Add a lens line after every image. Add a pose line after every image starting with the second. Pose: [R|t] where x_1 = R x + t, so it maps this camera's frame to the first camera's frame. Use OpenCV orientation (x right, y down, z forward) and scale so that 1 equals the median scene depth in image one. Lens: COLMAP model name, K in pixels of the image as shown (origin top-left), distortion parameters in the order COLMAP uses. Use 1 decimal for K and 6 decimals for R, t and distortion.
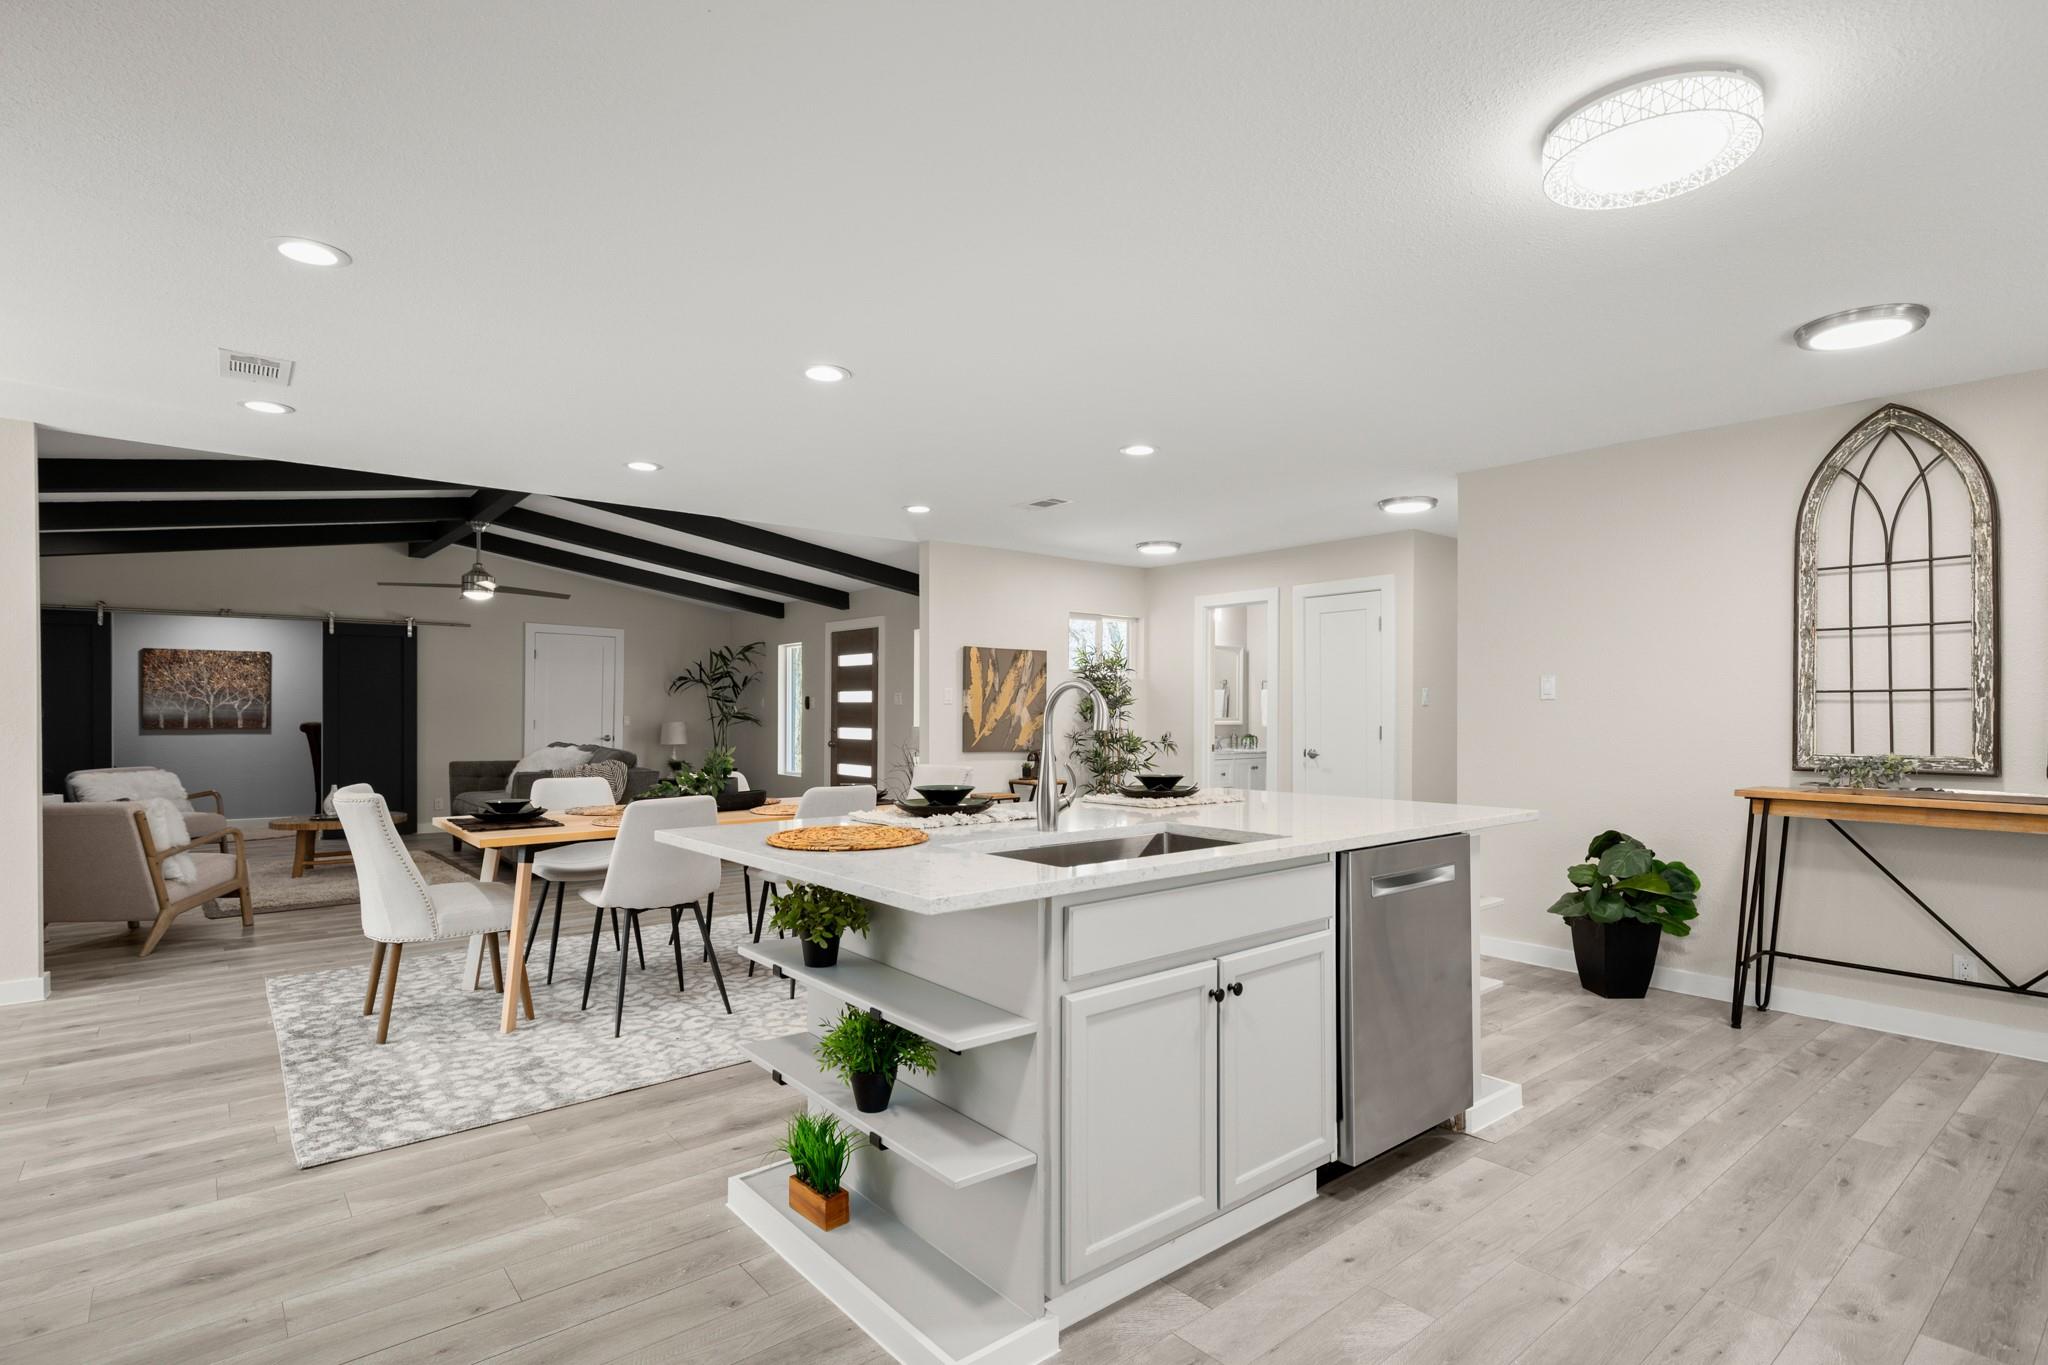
lens RADIAL K [[1019.4, 0, 1032.5], [0, 1019.4, 705.8], [0, 0, 1]] dist [-0.004437, 0.005812]
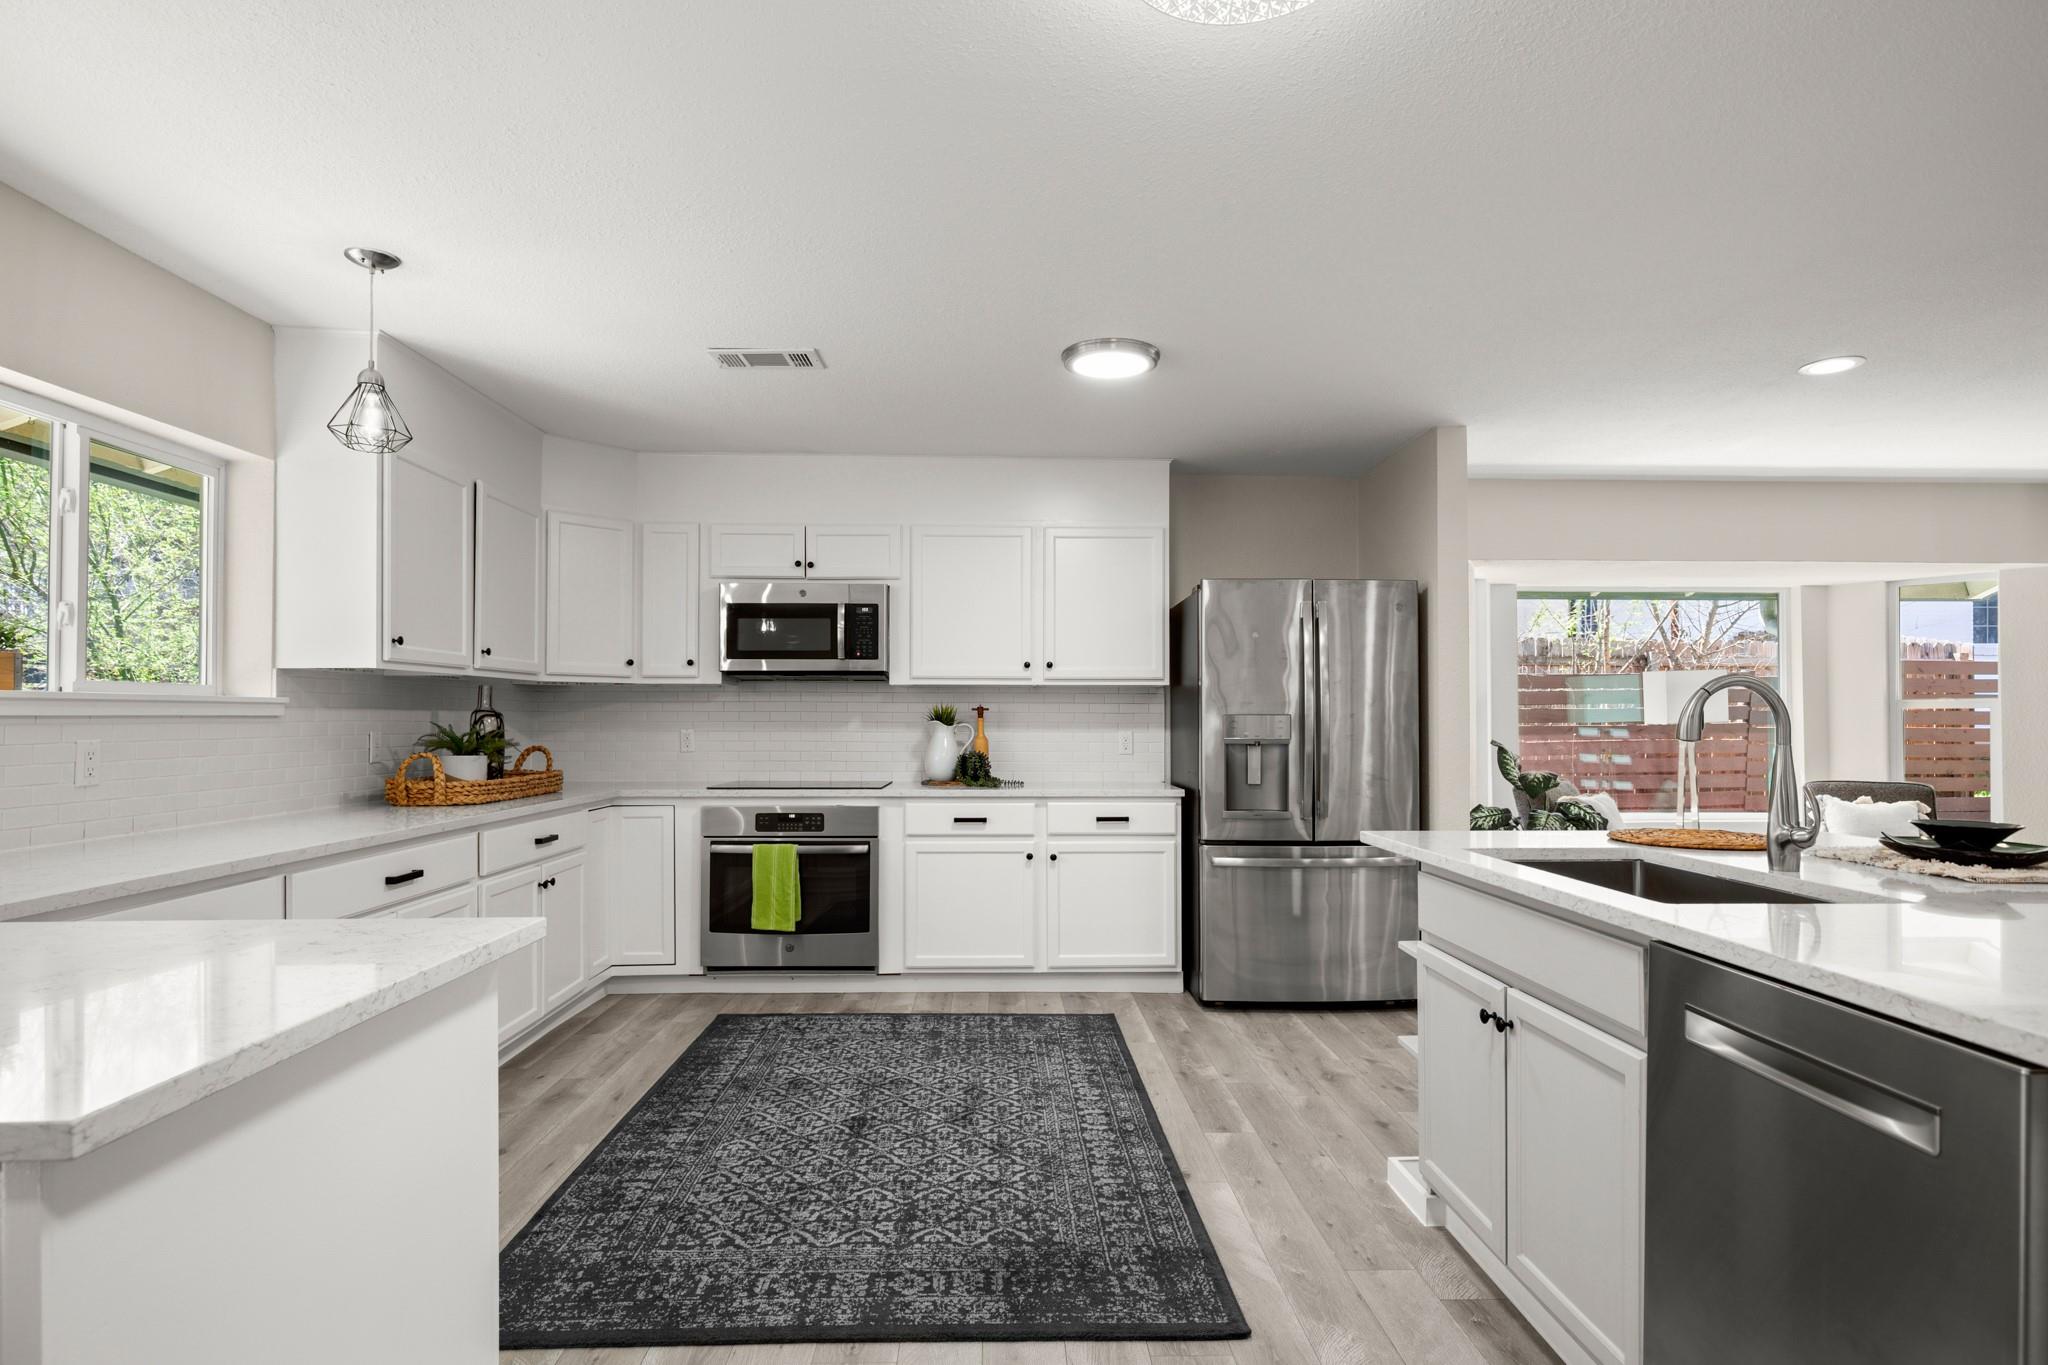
lens RADIAL K [[1067.3, 0, 1028.8], [0, 1067.3, 708.1], [0, 0, 1]] dist [-0.001333, -0.000241]
pose [[-0.612293, -0.009885, -0.790569, 0.316725], [0.001254, 0.999908, -0.013475, 0.003633], [0.790630, -0.009242, -0.612225, 0.331272]]
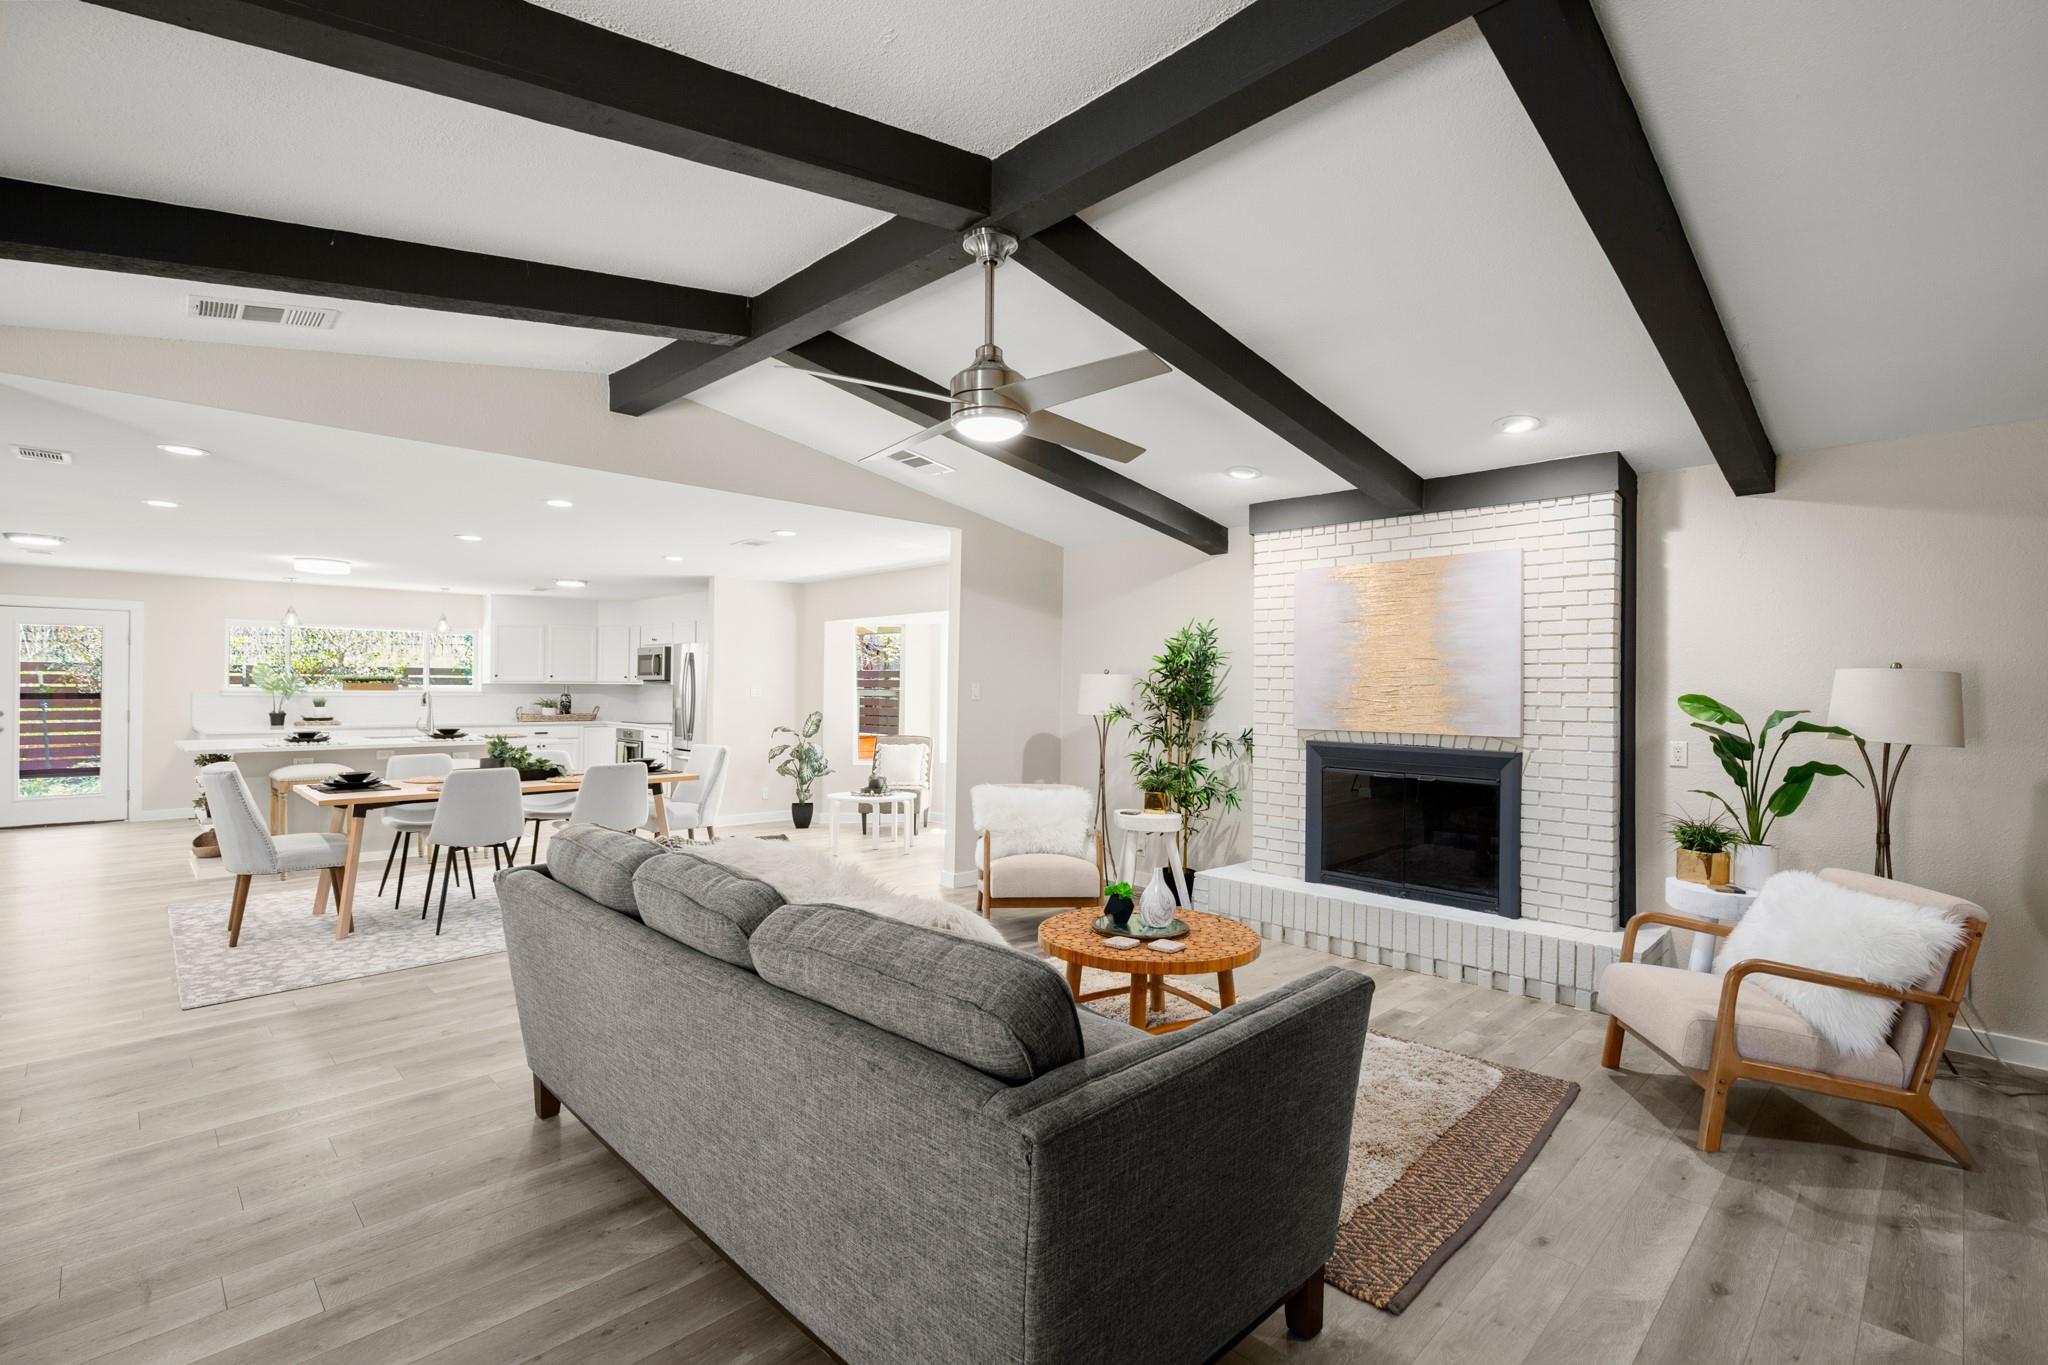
lens RADIAL K [[946.3, 0, 1036.2], [0, 946.3, 679.4], [0, 0, 1]] dist [0.002111, -0.000333]
pose [[-0.996412, -0.009091, -0.084141, -0.510163], [-0.007996, 0.999879, -0.013341, -0.010950], [0.084252, -0.012620, -0.996365, 1.296120]]
